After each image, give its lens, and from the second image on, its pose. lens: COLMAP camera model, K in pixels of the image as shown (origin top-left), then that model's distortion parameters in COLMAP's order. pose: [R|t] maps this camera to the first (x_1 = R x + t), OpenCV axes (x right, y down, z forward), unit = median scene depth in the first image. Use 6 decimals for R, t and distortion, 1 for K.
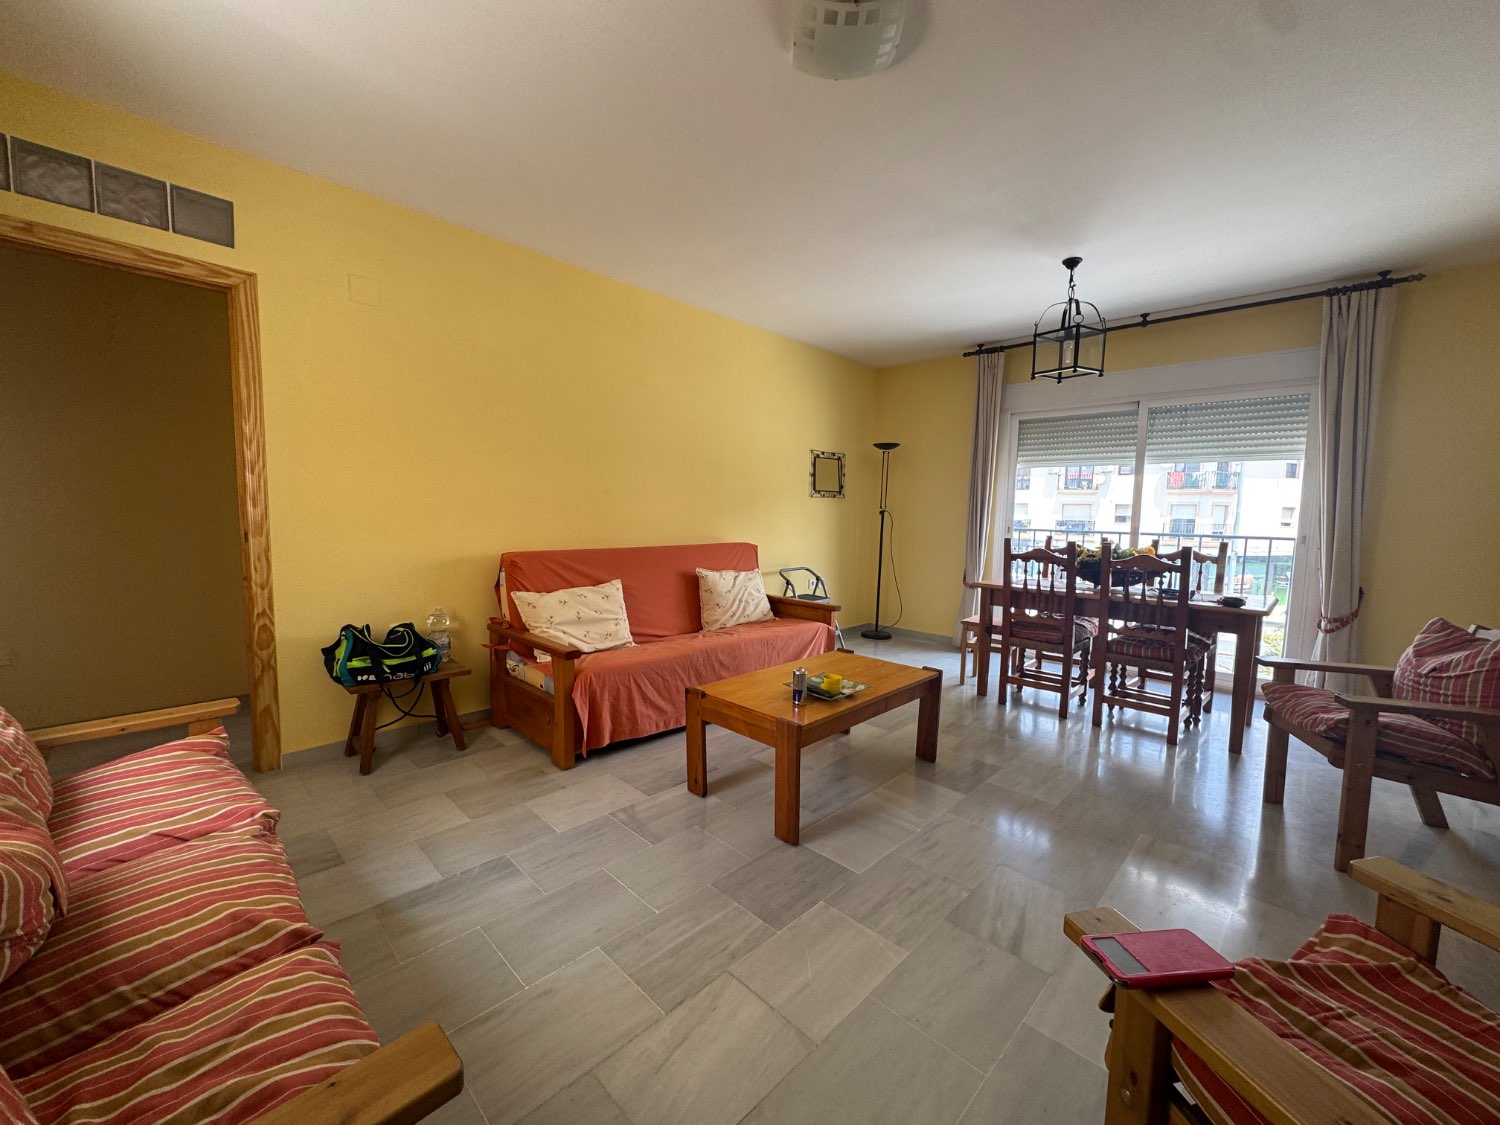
lens RADIAL K [[597.7, 0, 755.5], [0, 597.7, 563.6], [0, 0, 1]] dist [0.000248, -0.000540]
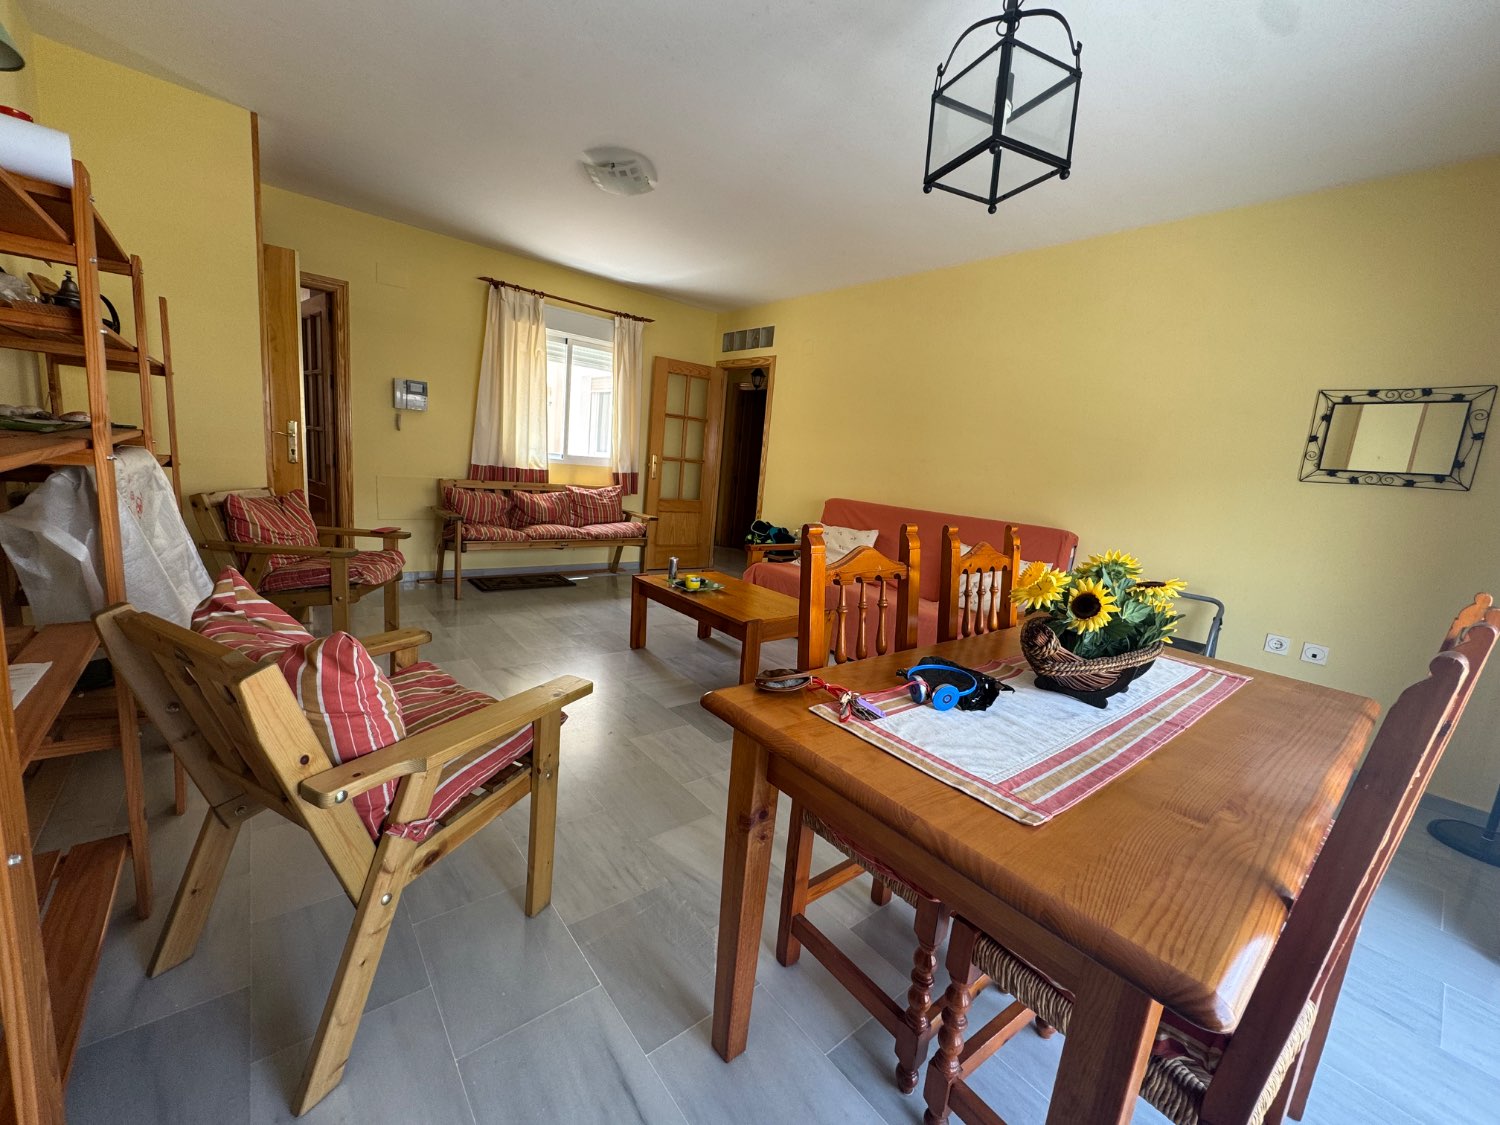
lens RADIAL K [[597.7, 0, 755.0], [0, 597.7, 554.6], [0, 0, 1]] dist [0.000248, -0.000540]
pose [[-0.119531, 0.135685, -0.983515, 0.861061], [-0.175379, 0.972154, 0.155432, -0.058637], [0.977218, 0.191067, -0.092407, 0.755458]]
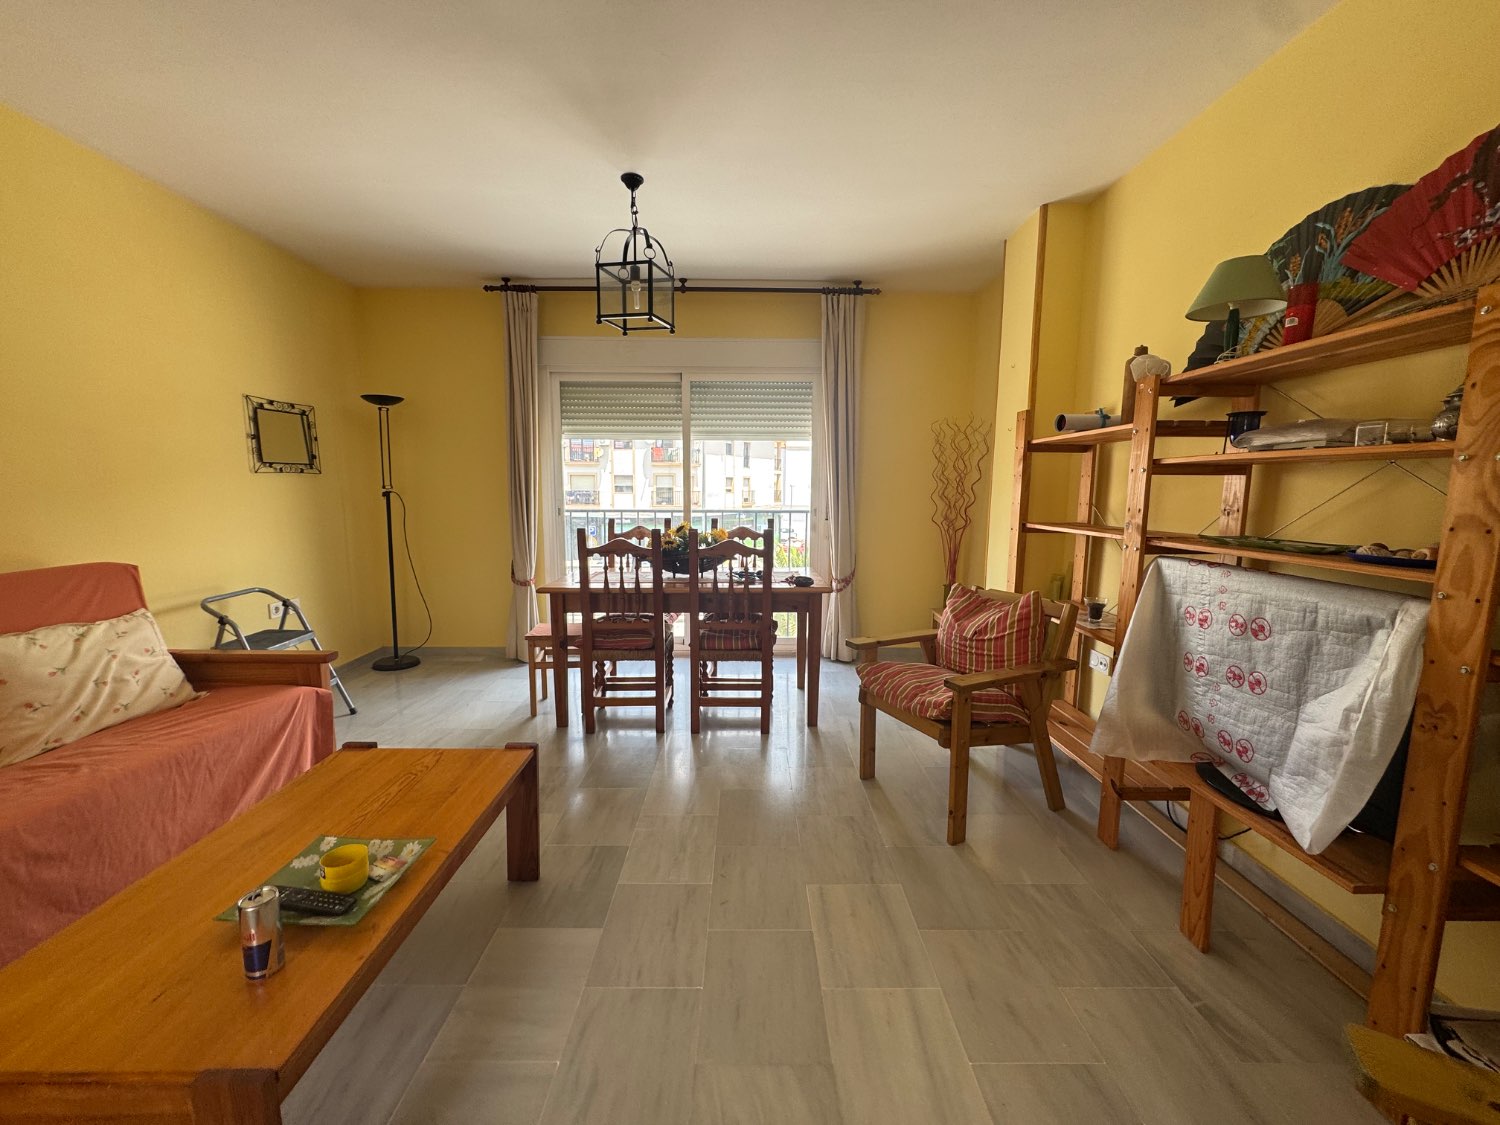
lens RADIAL K [[597.7, 0, 748.5], [0, 597.7, 562.8], [0, 0, 1]] dist [0.000248, -0.000540]
pose [[0.720046, -0.103325, 0.686191, 0.034230], [0.070643, 0.994630, 0.075641, -0.038160], [-0.690321, -0.005991, 0.723478, 0.258561]]
